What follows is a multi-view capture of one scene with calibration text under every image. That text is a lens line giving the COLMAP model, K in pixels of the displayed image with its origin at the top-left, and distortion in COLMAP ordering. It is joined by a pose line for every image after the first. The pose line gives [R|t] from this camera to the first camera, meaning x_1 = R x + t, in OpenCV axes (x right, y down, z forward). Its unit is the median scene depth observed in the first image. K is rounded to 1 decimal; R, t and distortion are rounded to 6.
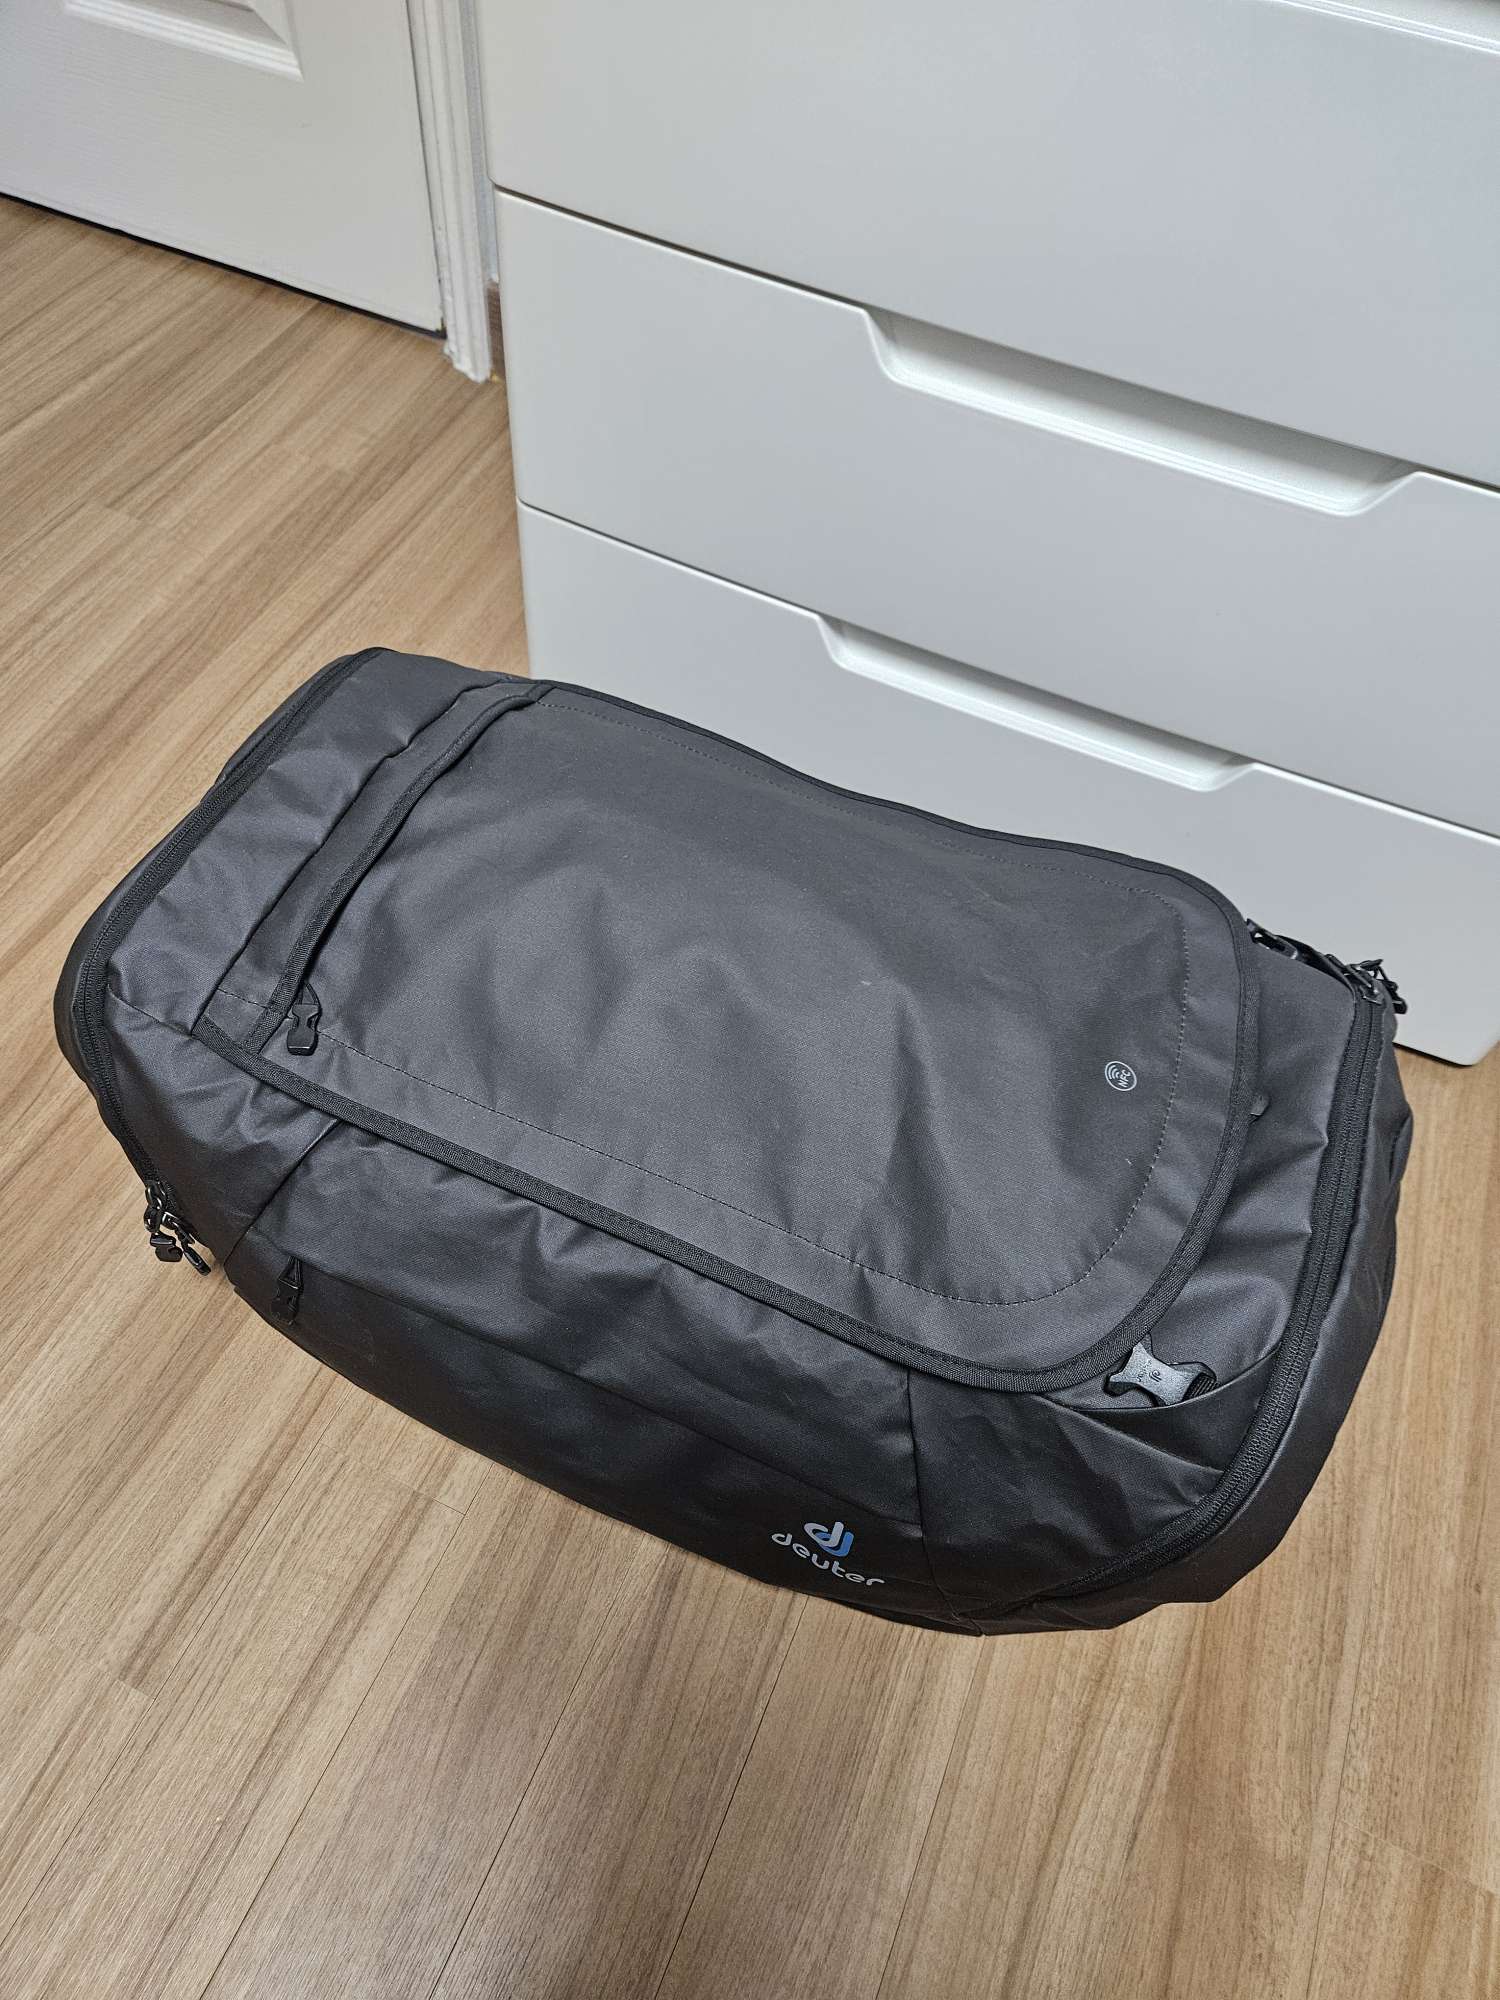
lens RADIAL K [[1343.7, 0, 740.9], [0, 1343.7, 999.9], [0, 0, 1]] dist [0.061802, -0.057490]
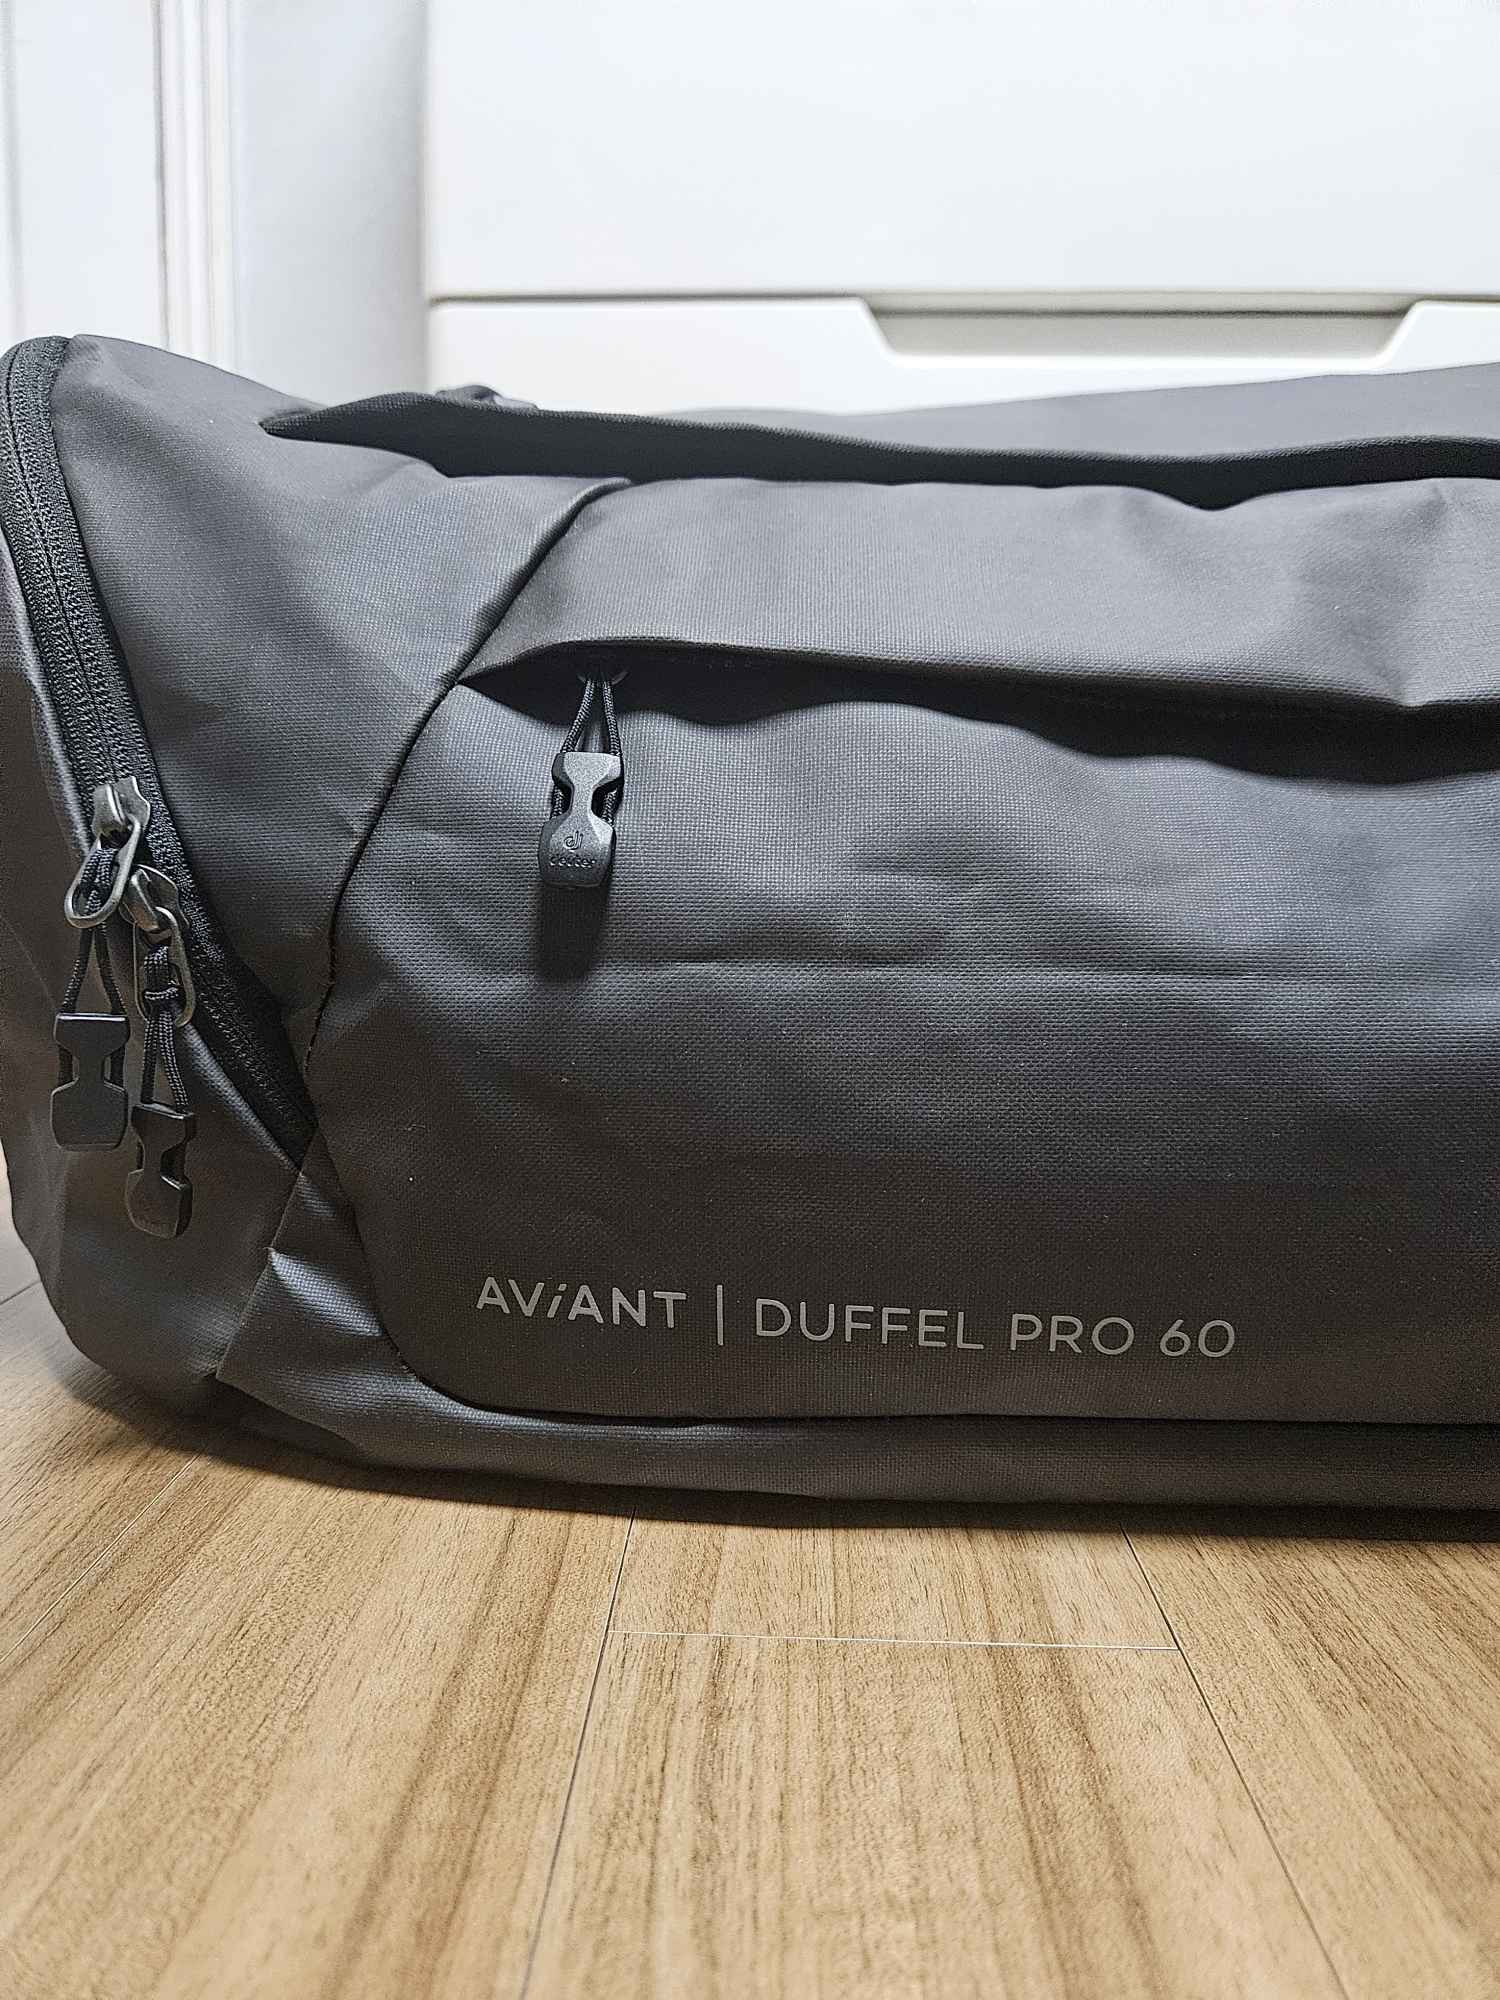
lens RADIAL K [[1372.3, 0, 750.0], [0, 1372.3, 1000.0], [0, 0, 1]] dist [0.011770, -0.002357]
pose [[0.923395, -0.097969, 0.371139, -0.391746], [0.341120, 0.652787, -0.676392, 0.462145], [-0.176009, 0.751180, 0.636200, 0.721913]]
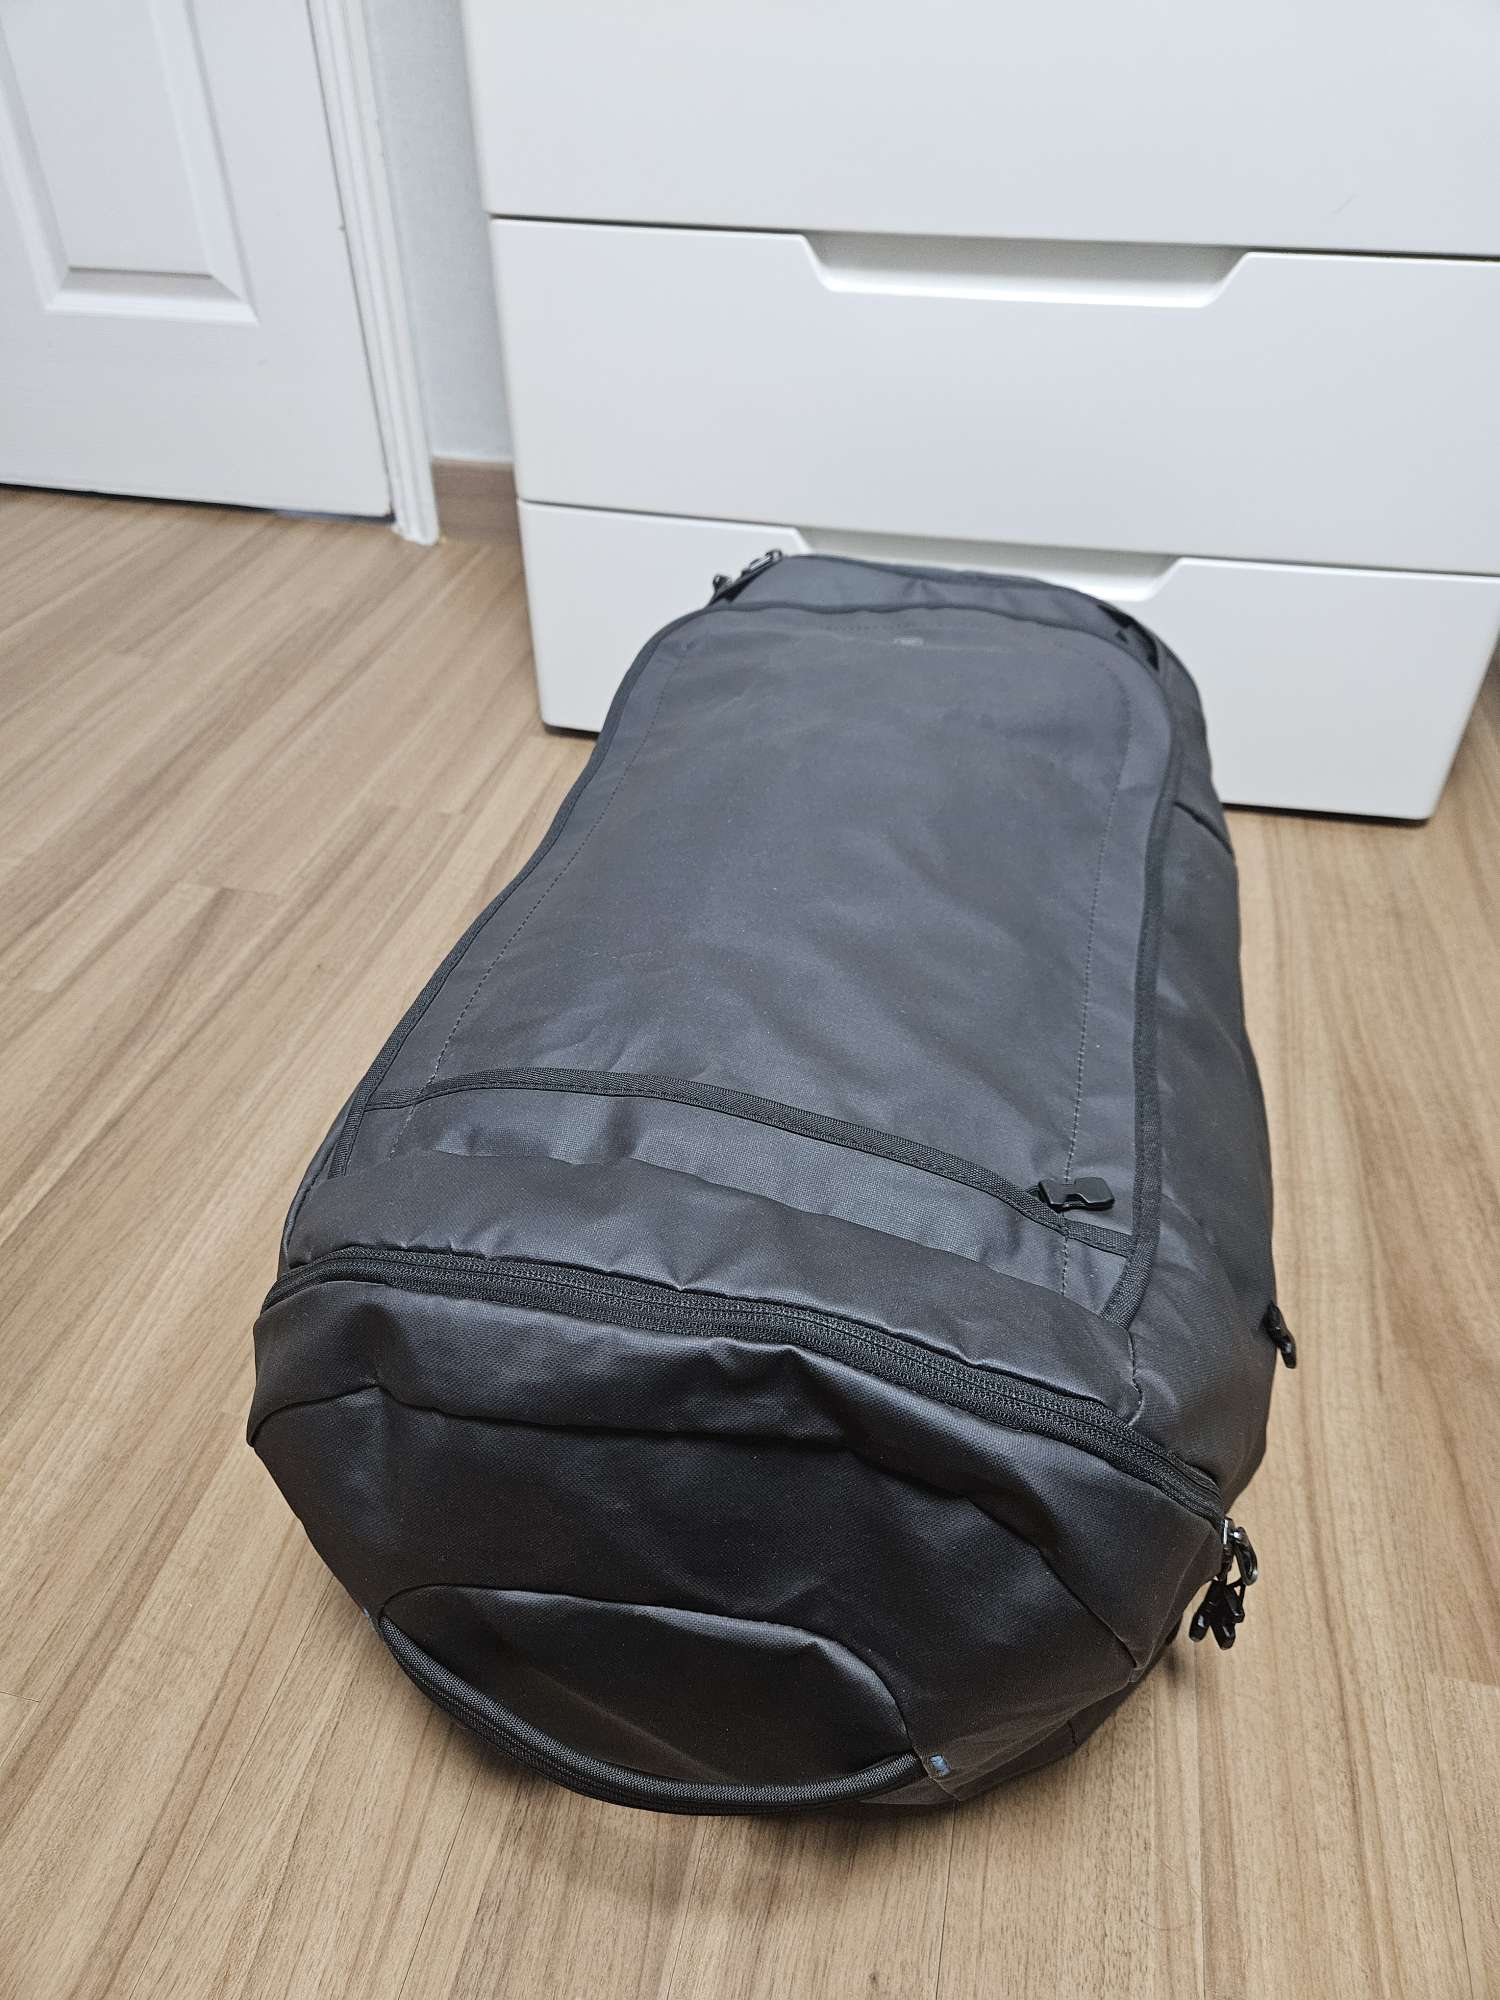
lens RADIAL K [[1348.1, 0, 754.8], [0, 1348.1, 986.8], [0, 0, 1]] dist [0.059333, -0.071007]
pose [[0.977832, -0.177820, 0.110562, -0.211376], [0.201455, 0.942915, -0.265192, 0.474826], [-0.057094, 0.281587, 0.957836, -0.028904]]
